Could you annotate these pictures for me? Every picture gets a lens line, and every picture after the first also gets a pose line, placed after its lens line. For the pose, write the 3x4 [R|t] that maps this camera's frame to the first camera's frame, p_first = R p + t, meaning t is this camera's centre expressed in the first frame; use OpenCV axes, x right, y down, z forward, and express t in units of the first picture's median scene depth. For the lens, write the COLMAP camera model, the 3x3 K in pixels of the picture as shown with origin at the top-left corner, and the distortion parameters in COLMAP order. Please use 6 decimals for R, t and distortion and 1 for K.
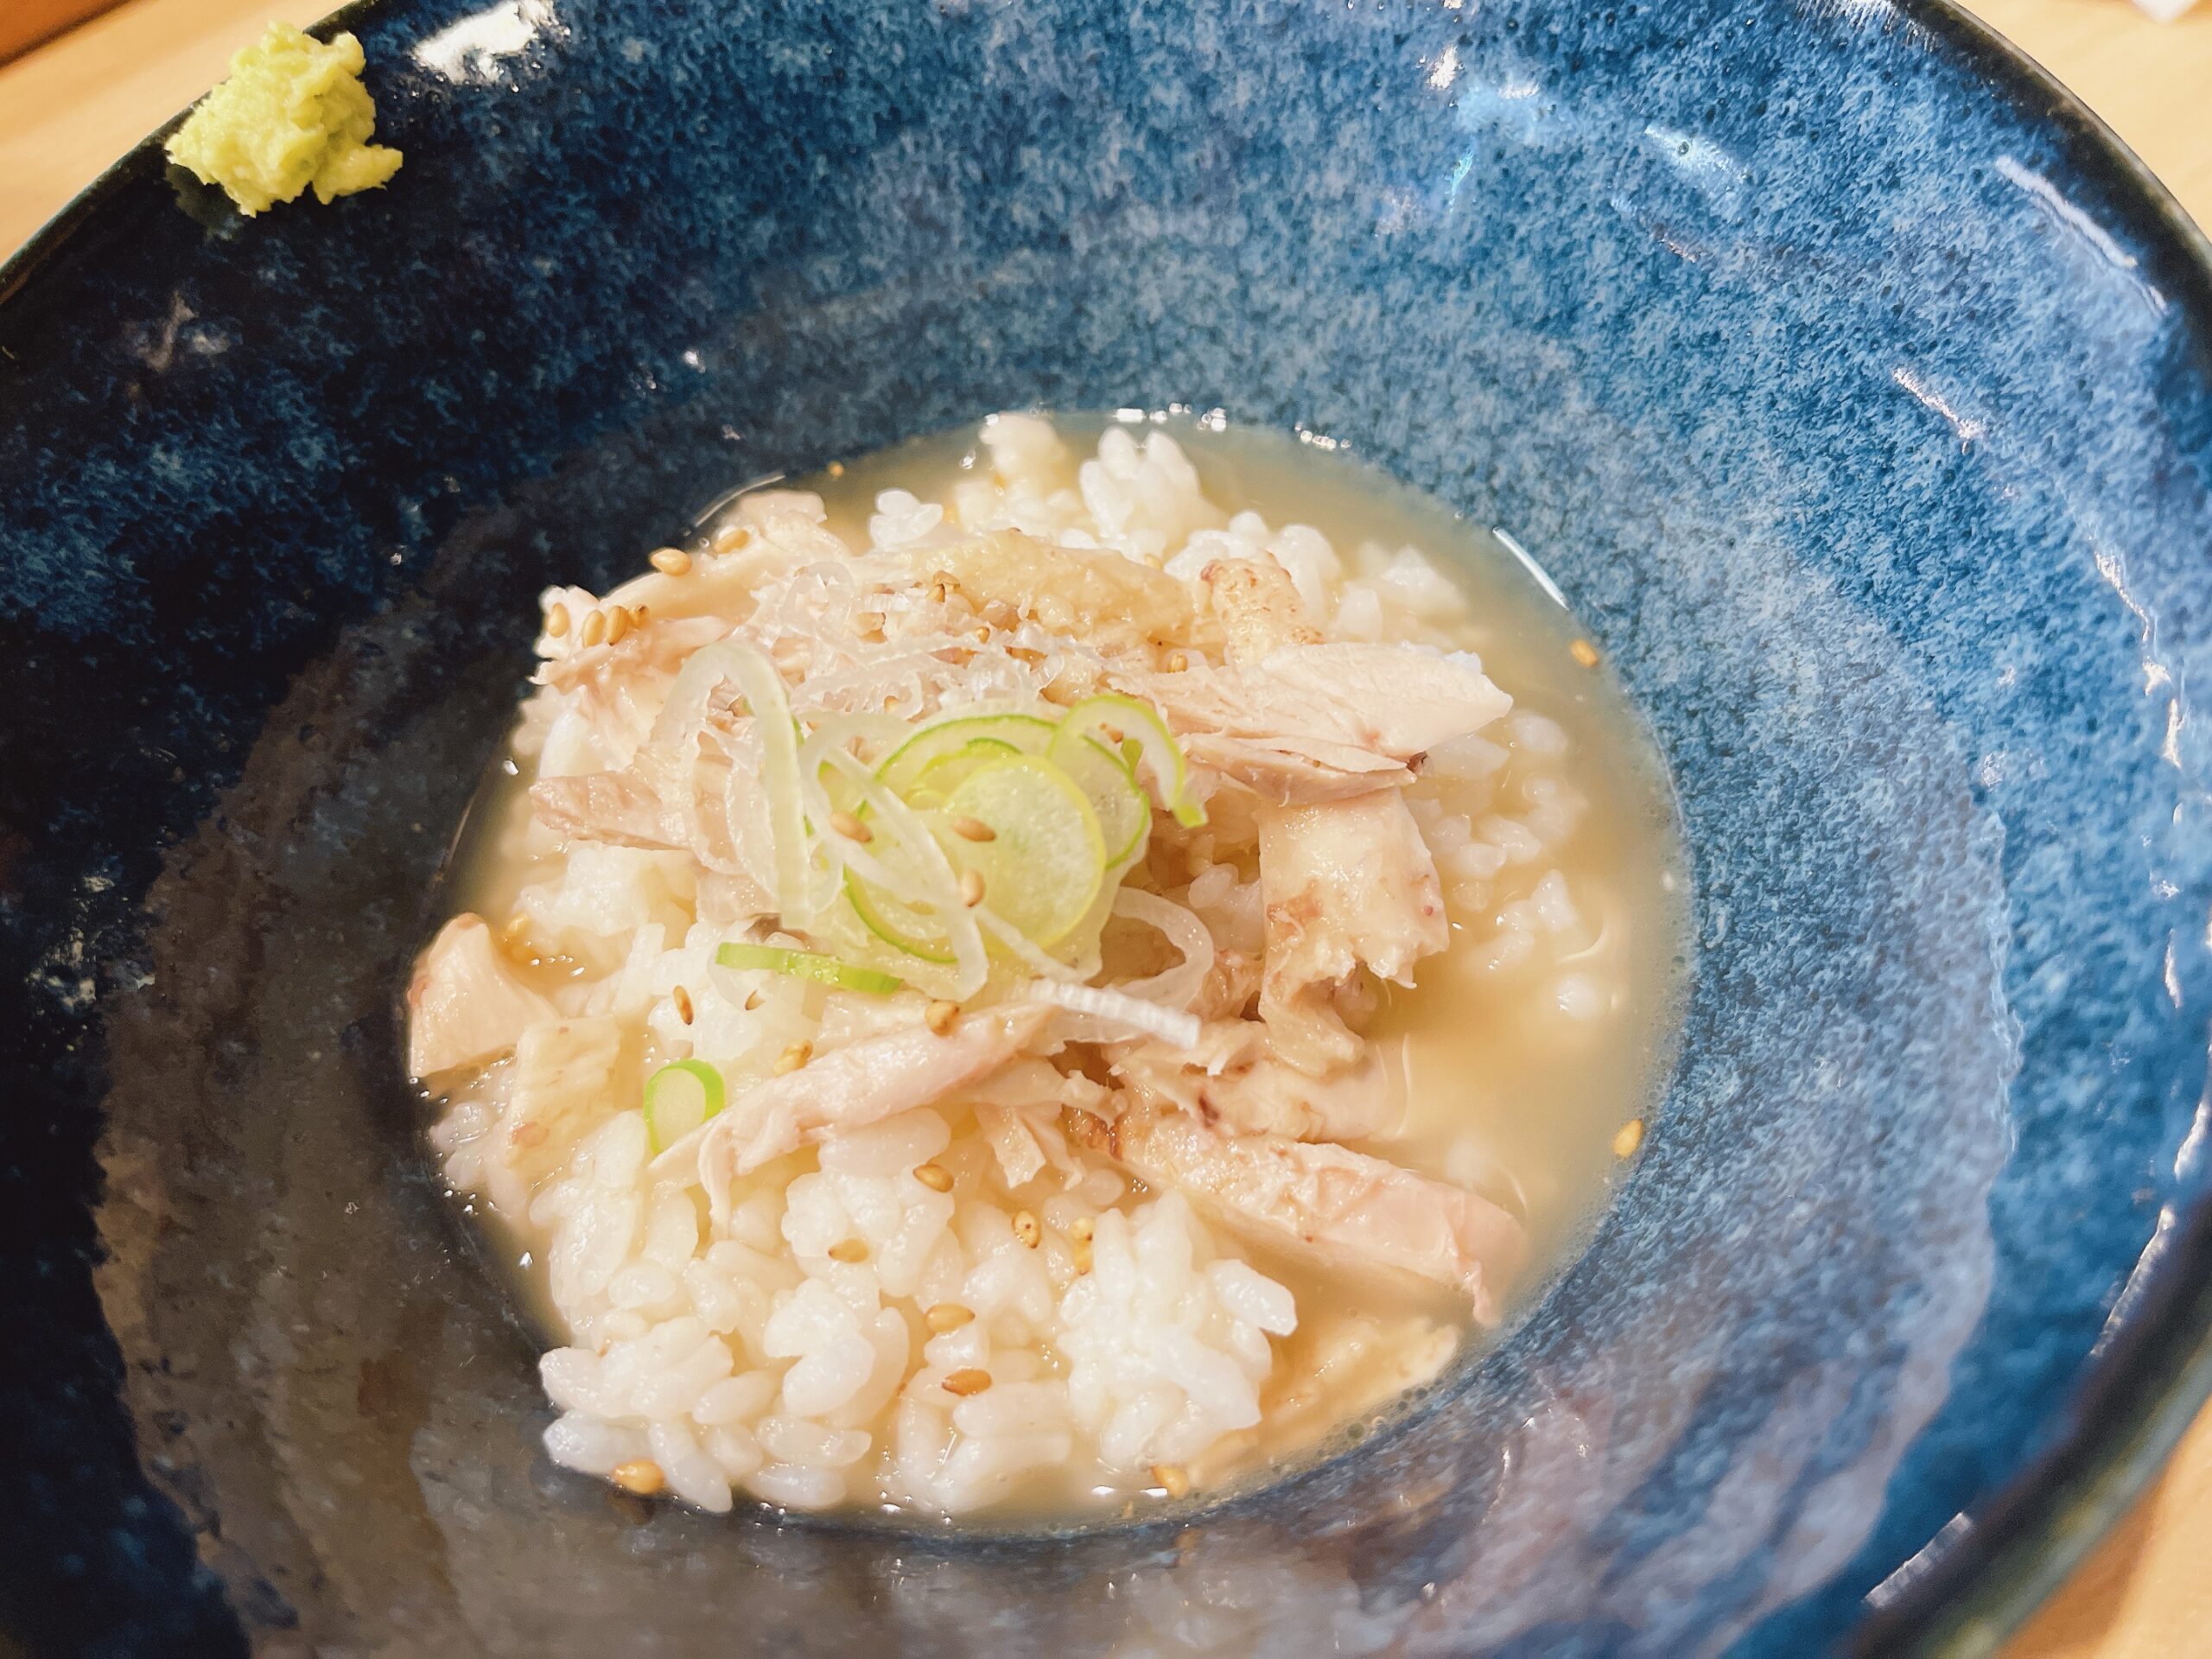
lens RADIAL K [[1776.3, 0, 1111.9], [0, 1776.3, 821.7], [0, 0, 1]] dist [0.039563, -0.101499]
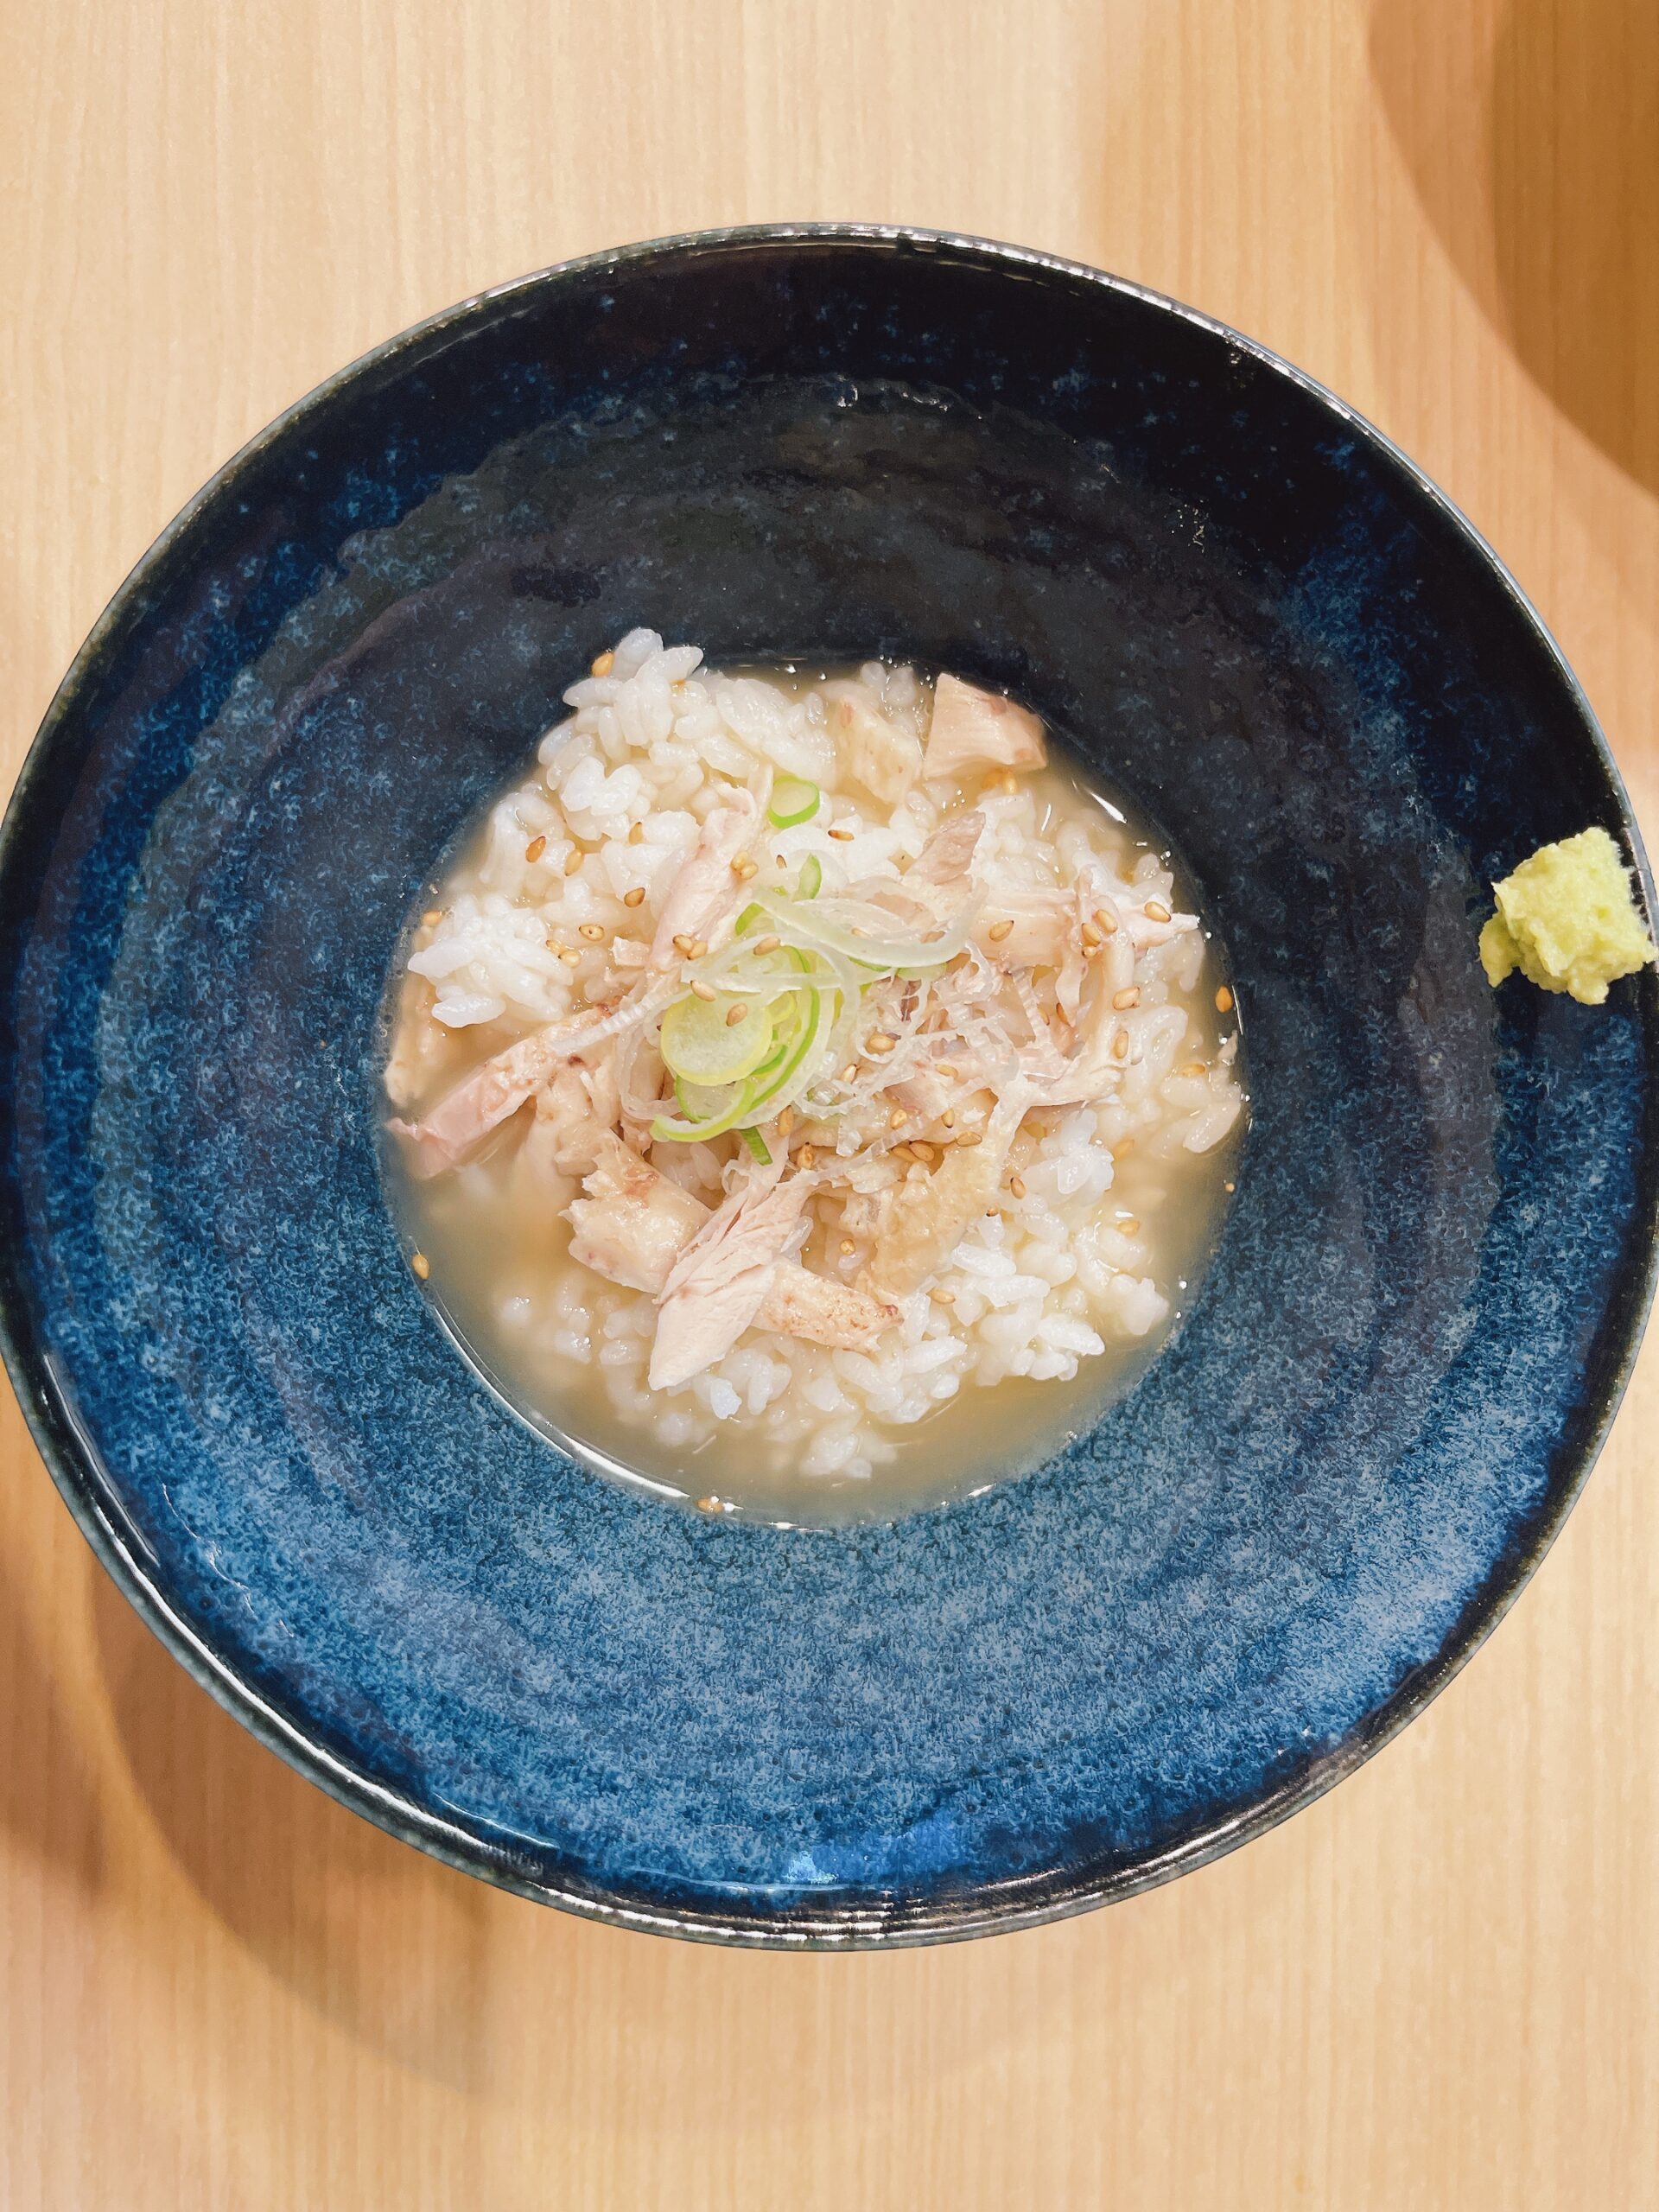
lens RADIAL K [[1776.3, 0, 830.1], [0, 1776.3, 1115.0], [0, 0, 1]] dist [0.039563, -0.101499]
pose [[-0.596696, 0.799794, 0.065445, -0.141240], [-0.683015, -0.548993, 0.481765, -0.749740], [0.421242, 0.242768, 0.873853, -0.274558]]
